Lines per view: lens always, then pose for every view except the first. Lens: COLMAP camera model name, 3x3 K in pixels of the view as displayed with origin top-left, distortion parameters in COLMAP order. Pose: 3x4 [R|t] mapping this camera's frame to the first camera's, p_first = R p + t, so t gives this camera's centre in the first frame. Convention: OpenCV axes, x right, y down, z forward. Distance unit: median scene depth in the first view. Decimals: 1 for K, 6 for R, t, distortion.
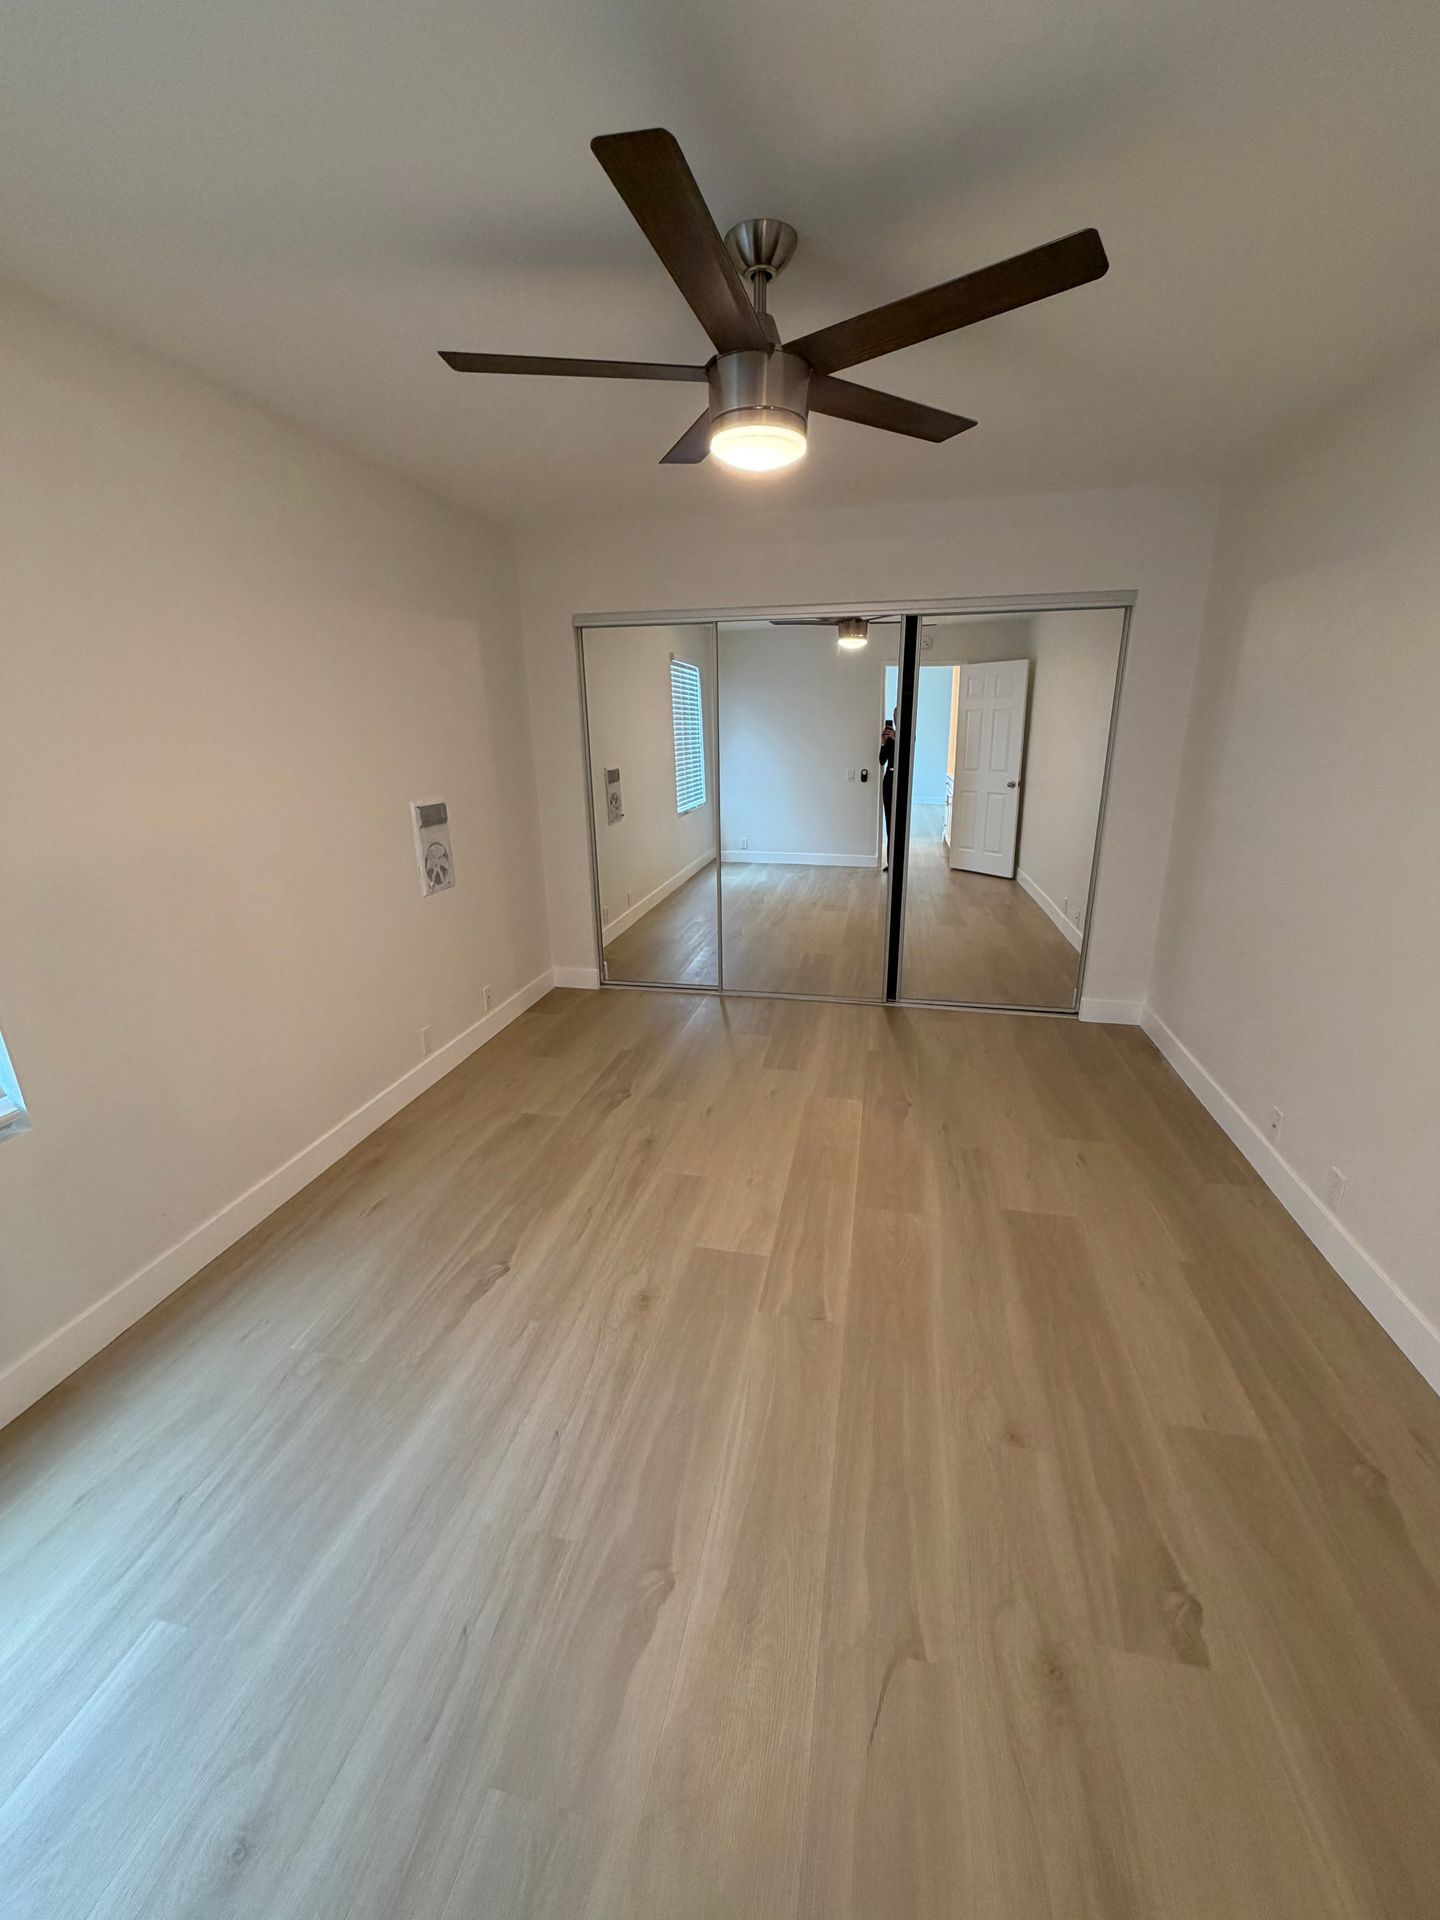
lens RADIAL K [[766.0, 0, 717.7], [0, 766.0, 954.6], [0, 0, 1]] dist [0.002430, 0.000299]
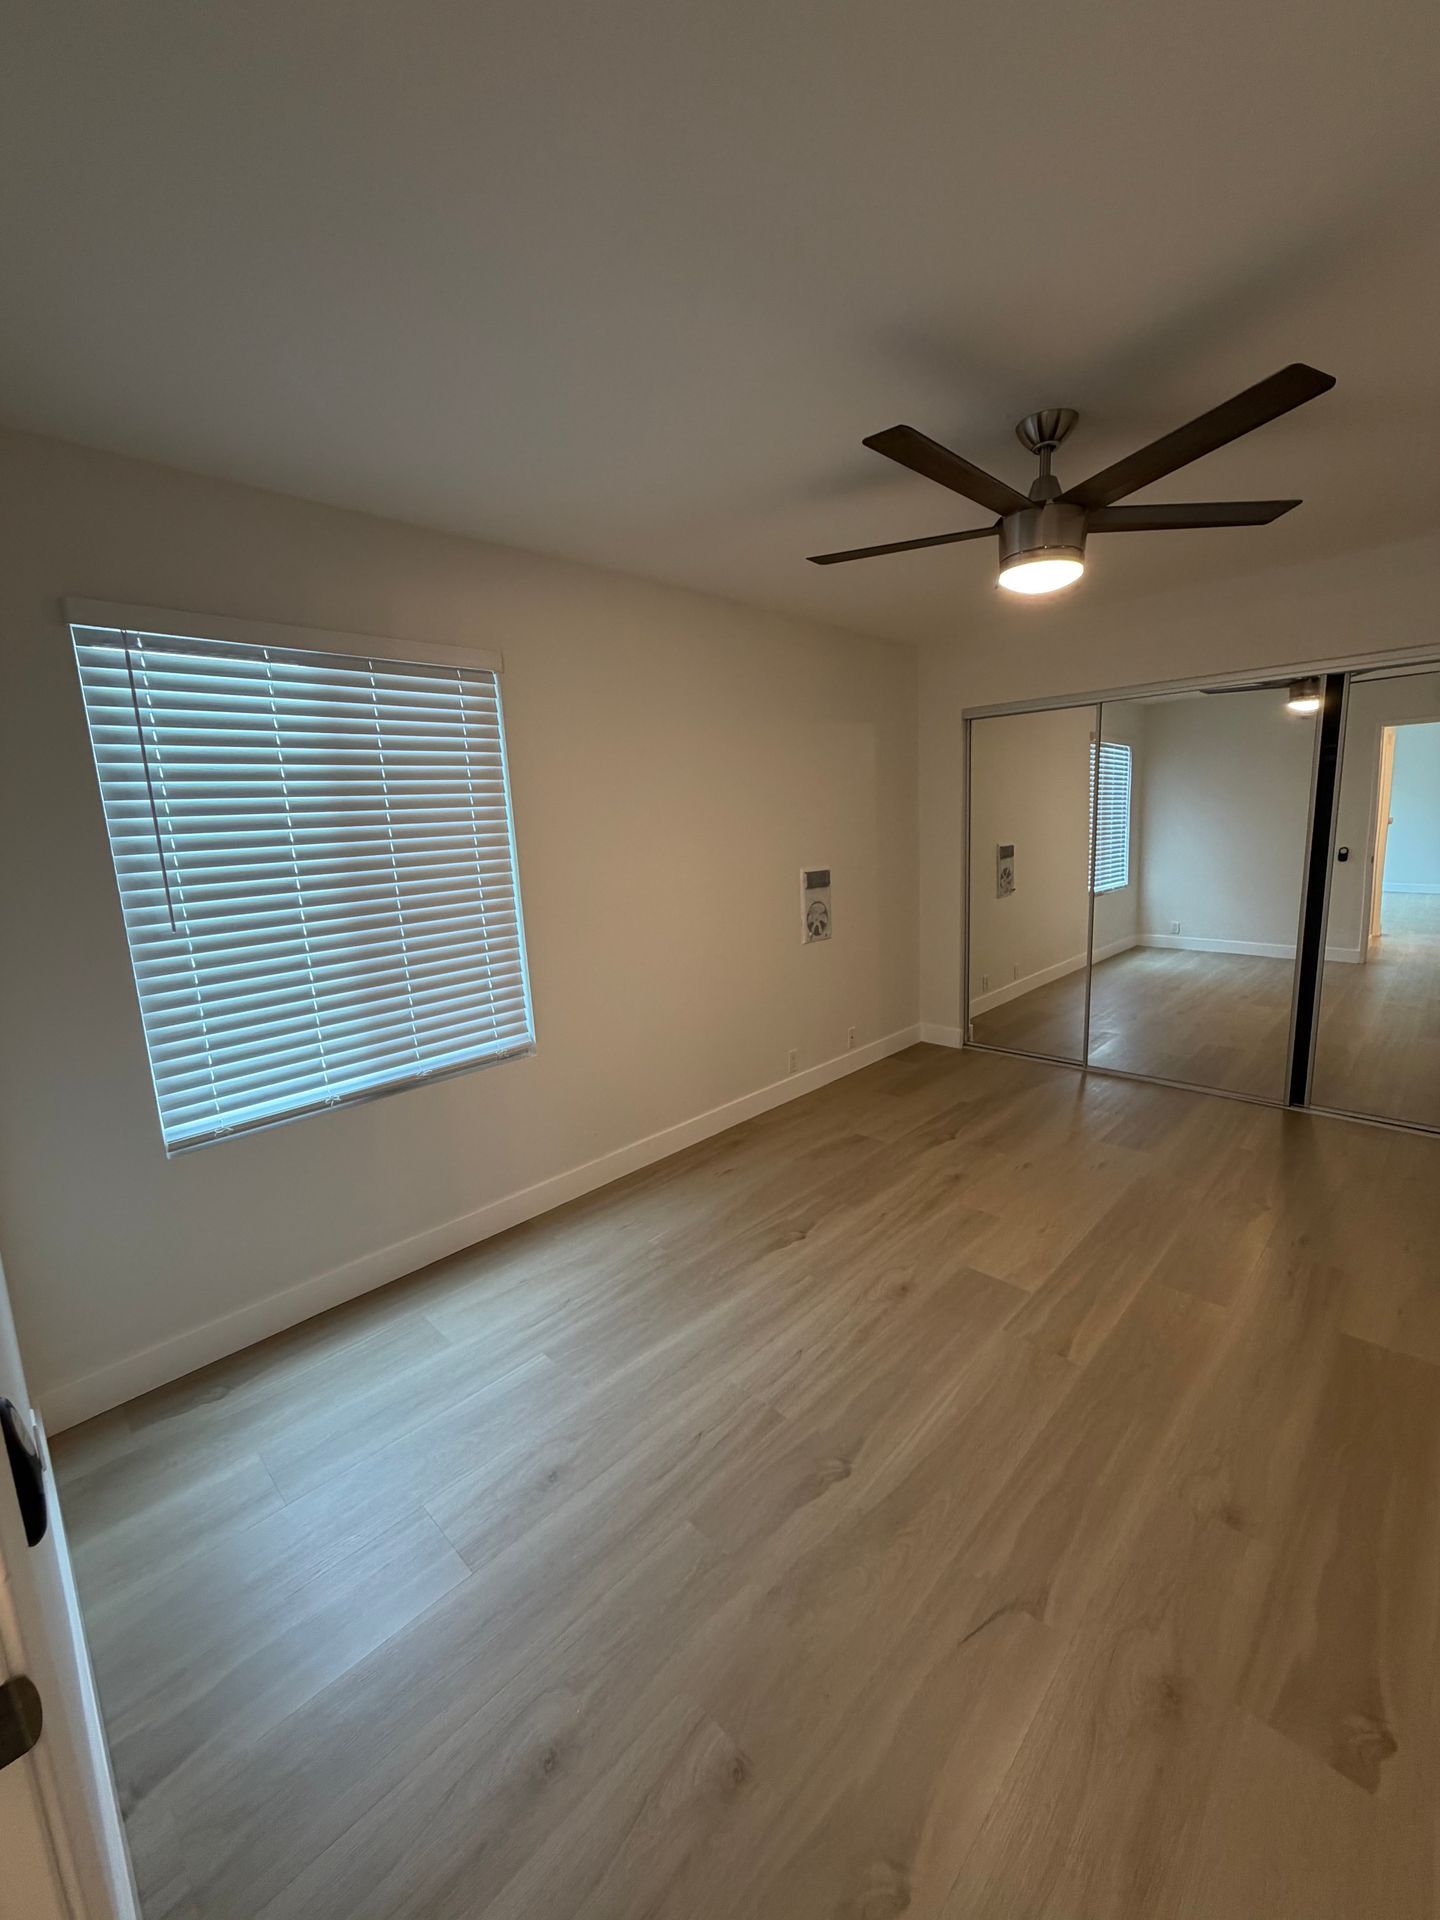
lens RADIAL K [[766.0, 0, 720.9], [0, 766.0, 953.0], [0, 0, 1]] dist [0.002430, 0.000299]
pose [[0.847051, 0.069147, -0.526994, 0.232654], [-0.125122, 0.989578, -0.071270, 0.064745], [0.516574, 0.126307, 0.846875, -0.169083]]
